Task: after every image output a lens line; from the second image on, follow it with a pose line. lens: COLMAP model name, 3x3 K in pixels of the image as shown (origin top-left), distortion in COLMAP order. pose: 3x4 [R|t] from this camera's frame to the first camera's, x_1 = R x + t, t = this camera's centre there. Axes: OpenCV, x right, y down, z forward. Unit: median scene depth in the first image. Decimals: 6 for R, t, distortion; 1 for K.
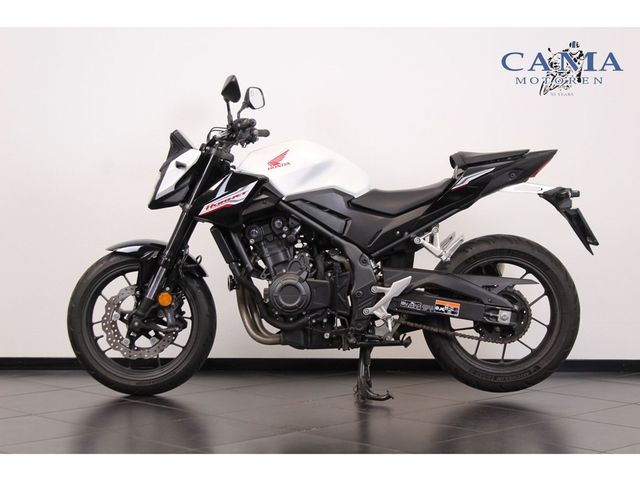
lens RADIAL K [[1307.7, 0, 320.0], [0, 1307.7, 240.0], [0, 0, 1]] dist [0.033380, 0.037066]
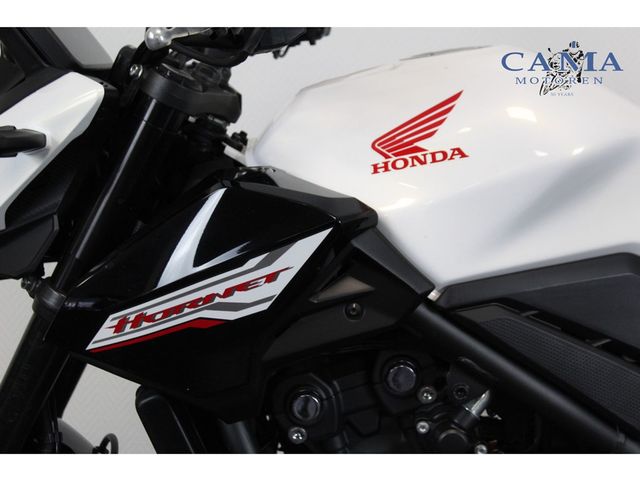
lens RADIAL K [[1307.7, 0, 320.0], [0, 1307.7, 240.0], [0, 0, 1]] dist [0.033380, 0.037066]
pose [[0.998777, 0.042794, -0.024743, -0.042991], [-0.039555, 0.992088, 0.119151, -0.069750], [0.029647, -0.118026, 0.992568, 0.749457]]
